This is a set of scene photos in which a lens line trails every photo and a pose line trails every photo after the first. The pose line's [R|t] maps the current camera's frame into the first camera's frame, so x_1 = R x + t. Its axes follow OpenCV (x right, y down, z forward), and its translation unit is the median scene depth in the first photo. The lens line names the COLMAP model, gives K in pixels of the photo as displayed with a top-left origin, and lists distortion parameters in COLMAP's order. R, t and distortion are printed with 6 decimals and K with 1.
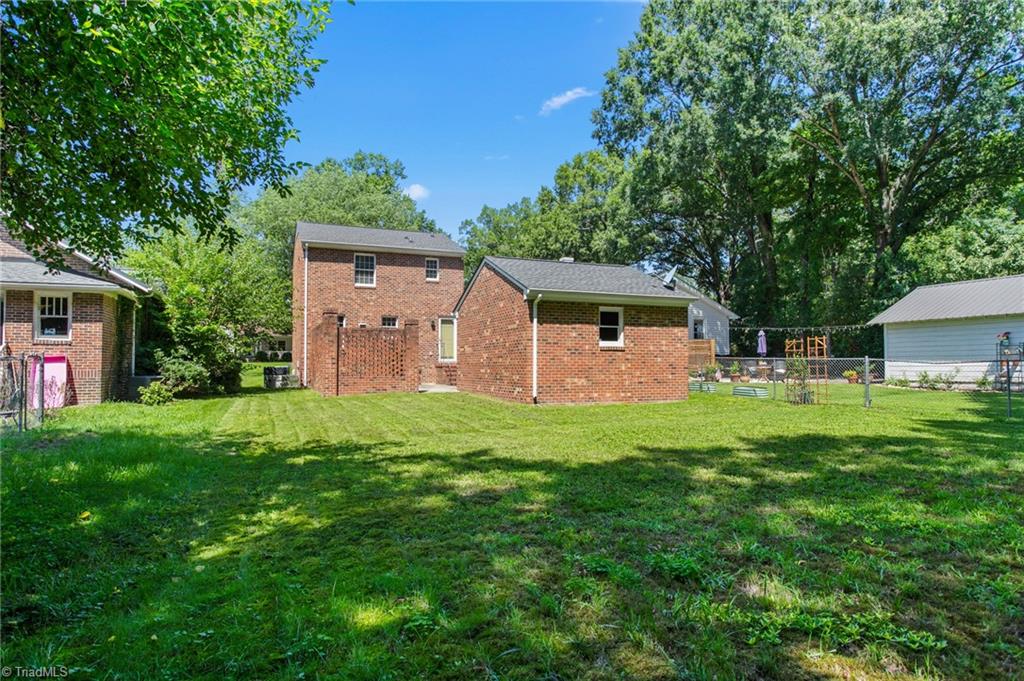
lens RADIAL K [[611.8, 0, 510.9], [0, 611.8, 341.8], [0, 0, 1]] dist [0.004639, 0.000724]
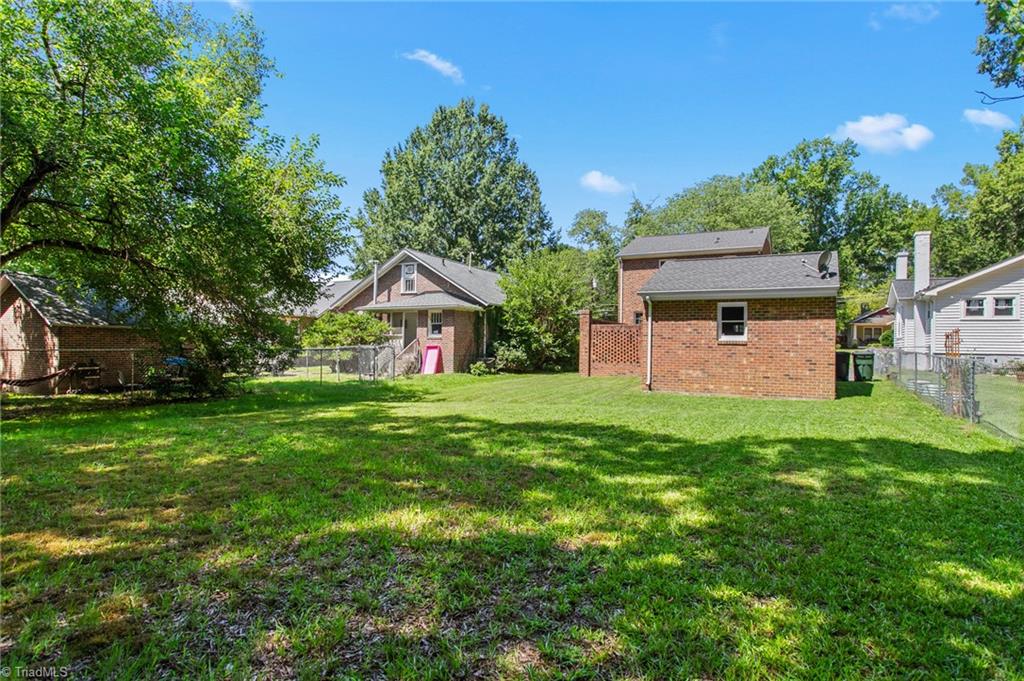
lens RADIAL K [[568.6, 0, 511.0], [0, 568.6, 340.0], [0, 0, 1]] dist [0.000222, 0.001843]
pose [[0.629852, 0.001223, -0.776715, 0.669019], [0.014876, 0.999796, 0.013637, -0.012301], [0.776573, -0.020143, 0.629705, 0.108851]]
